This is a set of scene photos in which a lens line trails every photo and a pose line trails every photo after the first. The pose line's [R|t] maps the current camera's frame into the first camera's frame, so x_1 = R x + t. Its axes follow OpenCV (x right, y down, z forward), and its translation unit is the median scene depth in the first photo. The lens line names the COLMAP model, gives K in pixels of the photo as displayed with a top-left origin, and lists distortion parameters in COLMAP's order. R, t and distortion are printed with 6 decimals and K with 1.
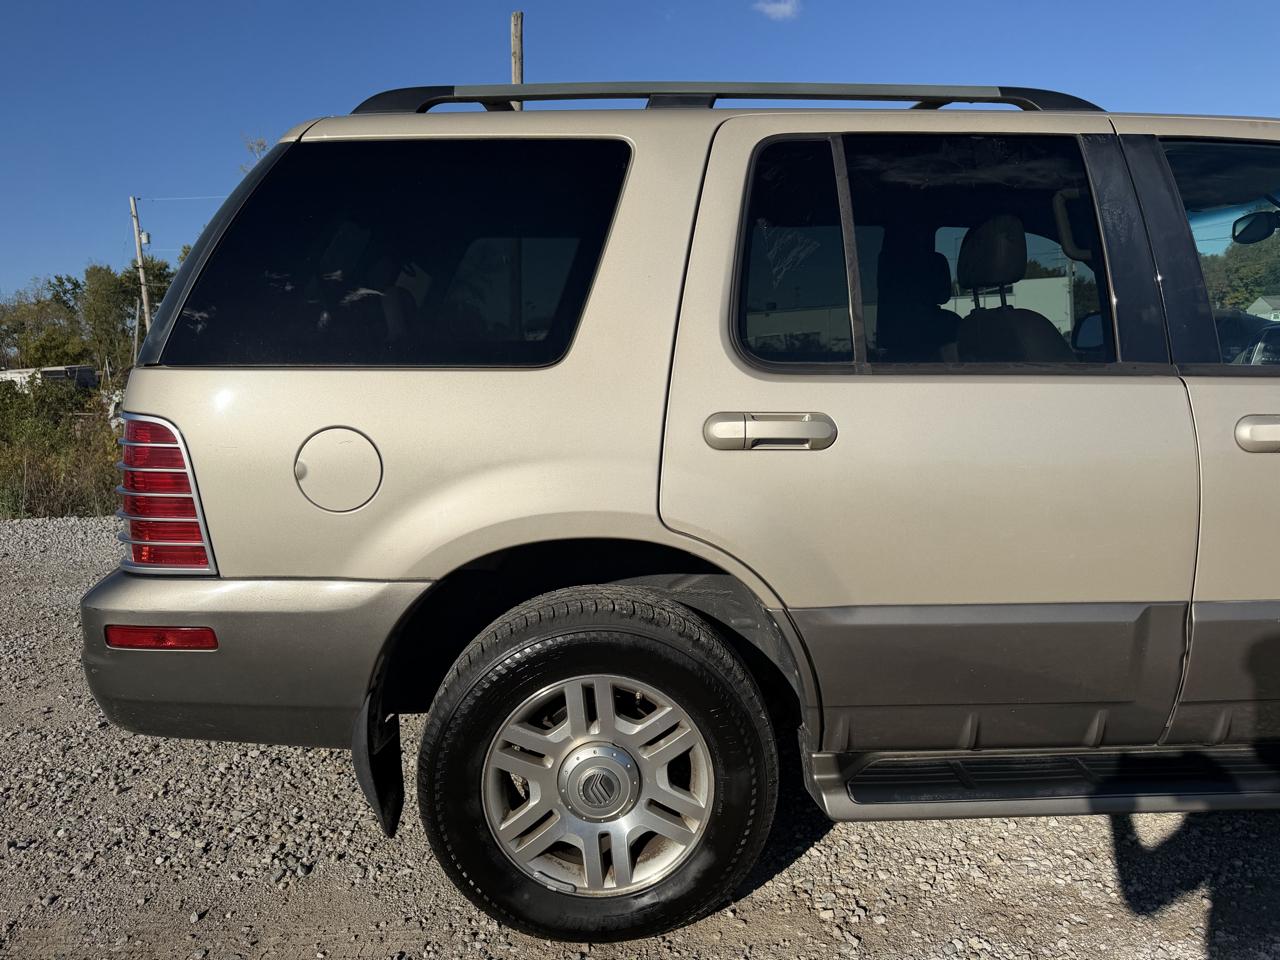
lens RADIAL K [[904.0, 0, 640.7], [0, 904.0, 493.5], [0, 0, 1]] dist [0.003044, -0.010714]
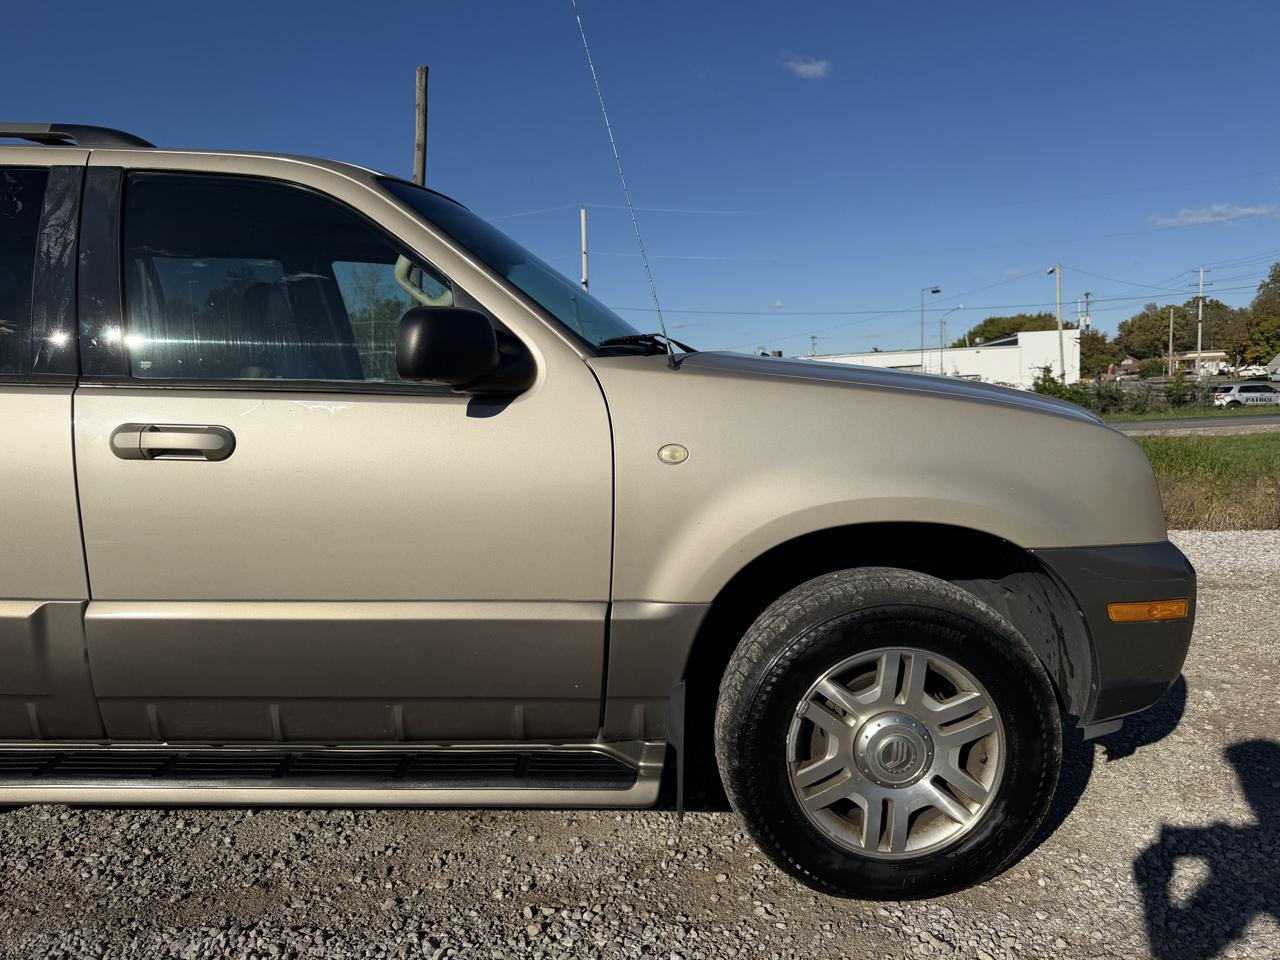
lens RADIAL K [[904.0, 0, 640.7], [0, 904.0, 493.5], [0, 0, 1]] dist [0.003044, -0.010714]
pose [[0.999317, 0.018140, -0.032187, 1.232125], [-0.019720, 0.998580, -0.049479, 0.035718], [0.031244, 0.050080, 0.998256, -0.039214]]
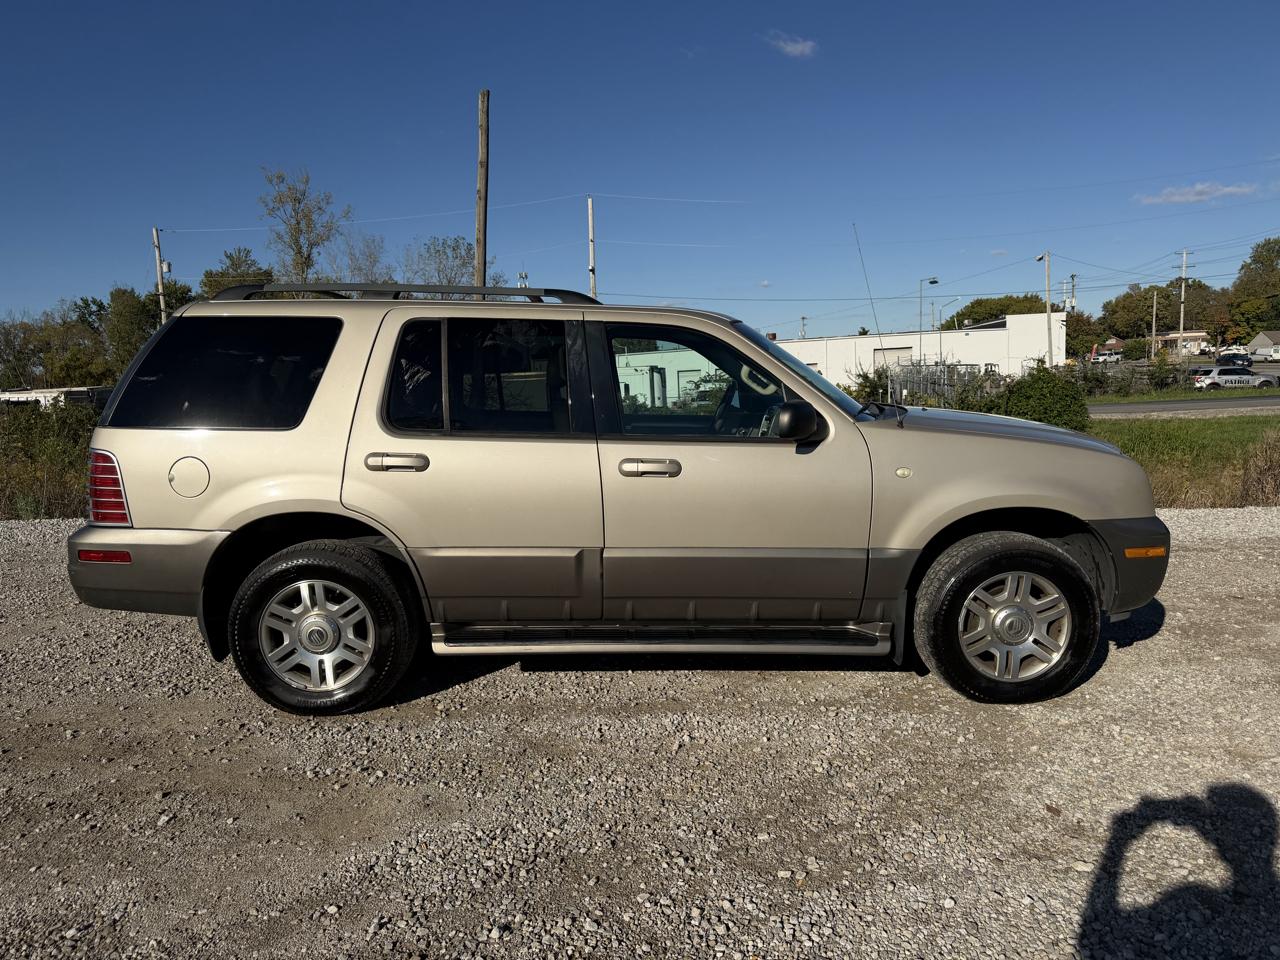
lens RADIAL K [[904.0, 0, 640.7], [0, 904.0, 493.5], [0, 0, 1]] dist [0.003044, -0.010714]
pose [[0.999759, 0.014596, -0.016381, 0.694672], [-0.015033, 0.999526, -0.026867, 0.047990], [0.015982, 0.027106, 0.999505, -1.005924]]
